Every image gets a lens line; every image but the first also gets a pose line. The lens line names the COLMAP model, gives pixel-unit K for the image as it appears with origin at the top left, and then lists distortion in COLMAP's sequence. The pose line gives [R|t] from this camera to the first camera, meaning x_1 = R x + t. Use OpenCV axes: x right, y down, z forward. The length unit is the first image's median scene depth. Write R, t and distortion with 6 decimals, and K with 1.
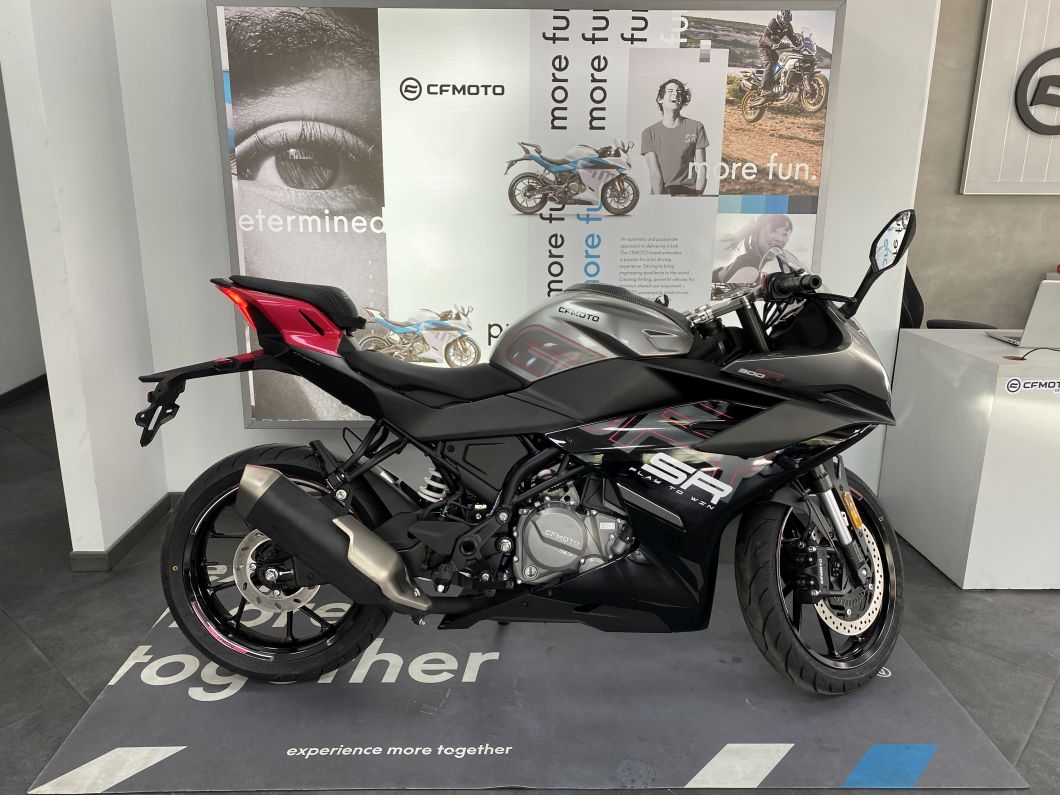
lens RADIAL K [[811.0, 0, 519.9], [0, 811.0, 364.5], [0, 0, 1]] dist [0.020881, -0.010992]
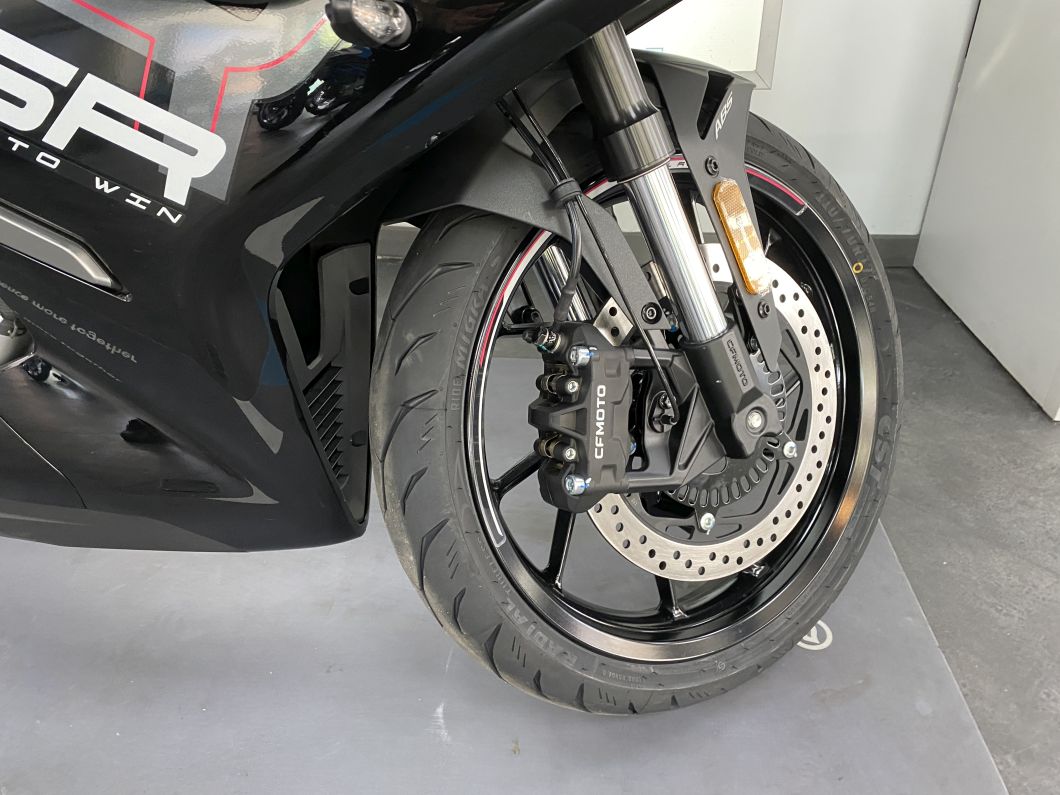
lens RADIAL K [[807.7, 0, 530.0], [0, 807.7, 397.5], [0, 0, 1]] dist [0.010392, 0.006058]
pose [[0.995863, 0.010627, -0.090244, 0.359983], [0.017859, 0.950877, 0.309052, 0.140931], [0.089095, -0.309385, 0.946754, 0.676748]]
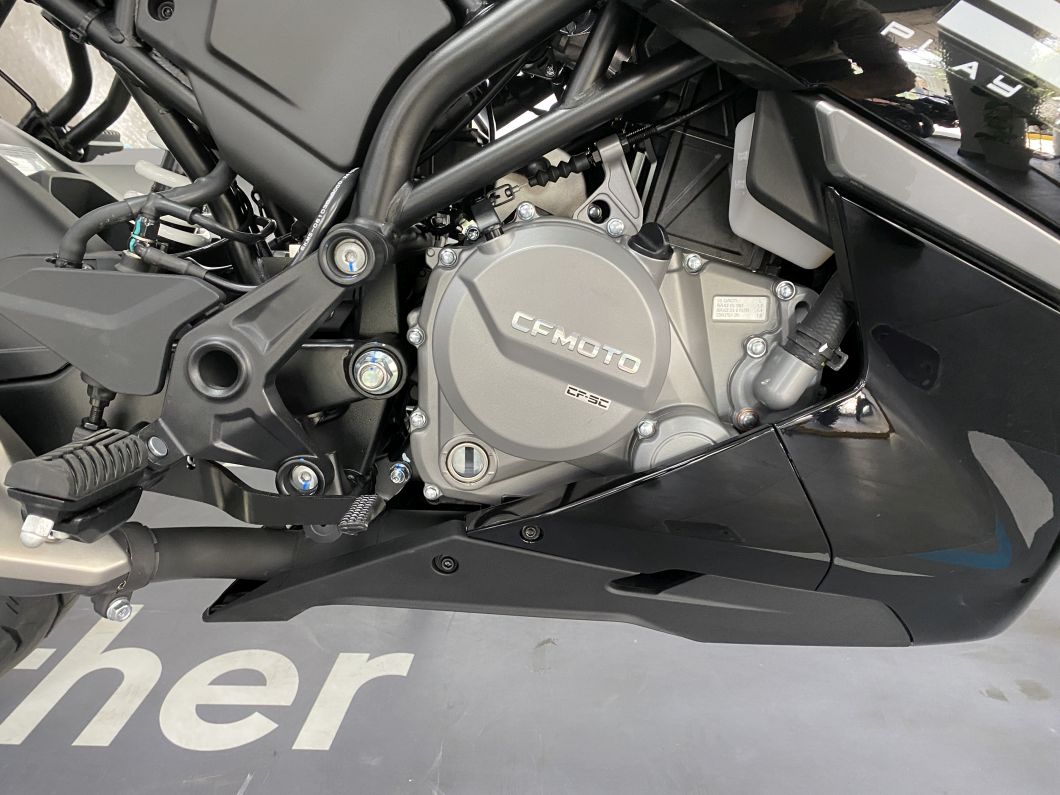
lens RADIAL K [[807.8, 0, 514.0], [0, 807.8, 394.8], [0, 0, 1]] dist [-0.004466, -0.002457]
pose [[0.999169, 0.014162, -0.038224, 0.040489], [-0.006877, 0.982832, 0.184373, 0.174749], [0.040179, -0.183956, 0.982113, 0.707633]]
